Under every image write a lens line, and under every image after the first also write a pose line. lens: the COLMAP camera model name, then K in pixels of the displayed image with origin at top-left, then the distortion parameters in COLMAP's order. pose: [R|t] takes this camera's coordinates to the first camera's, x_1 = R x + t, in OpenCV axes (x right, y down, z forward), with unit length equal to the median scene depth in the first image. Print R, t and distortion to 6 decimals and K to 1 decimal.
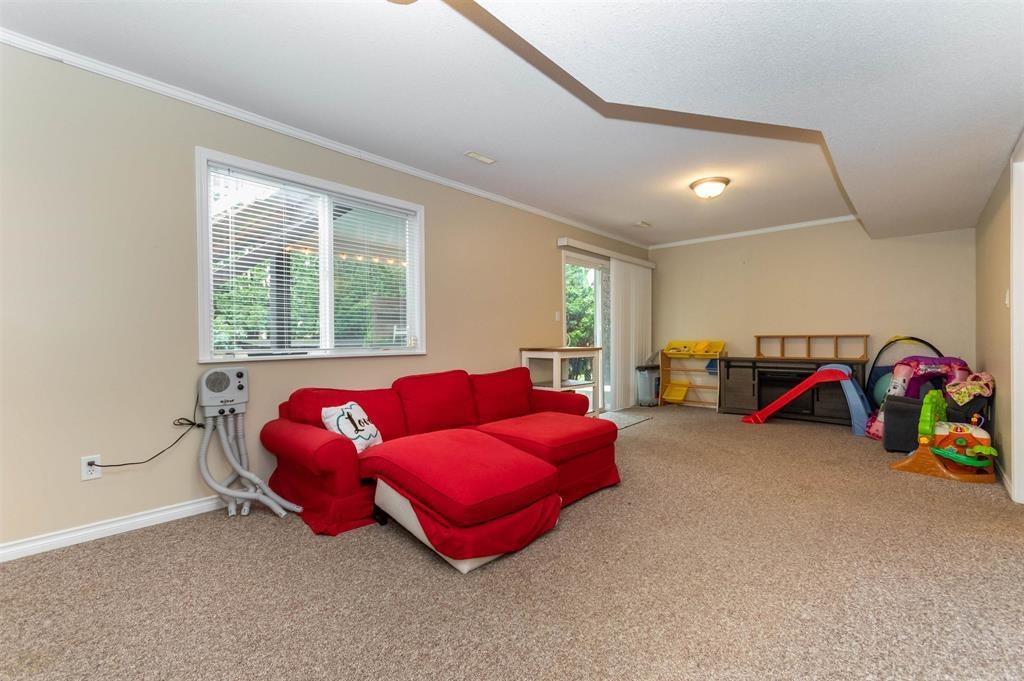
lens RADIAL K [[445.3, 0, 509.2], [0, 445.3, 339.4], [0, 0, 1]] dist [0.004236, -0.002736]
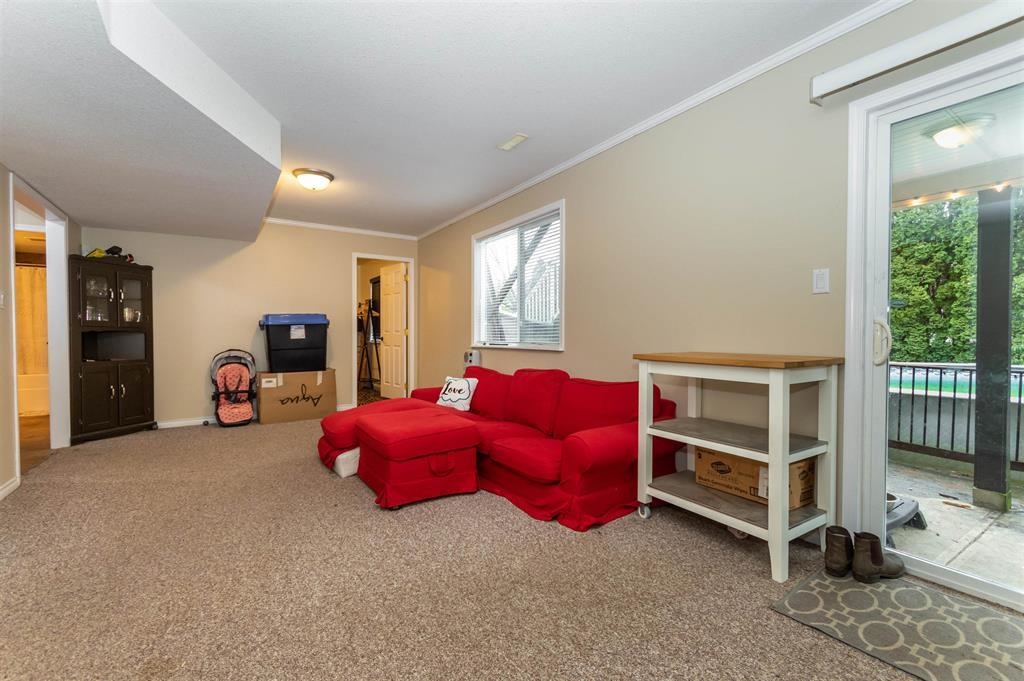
lens RADIAL K [[445.3, 0, 508.8], [0, 445.3, 340.8], [0, 0, 1]] dist [0.004236, -0.002736]
pose [[-0.274759, 0.036574, -0.960817, 0.767907], [0.006162, 0.999323, 0.036278, -0.024774], [0.961493, 0.004047, -0.274798, 1.124675]]
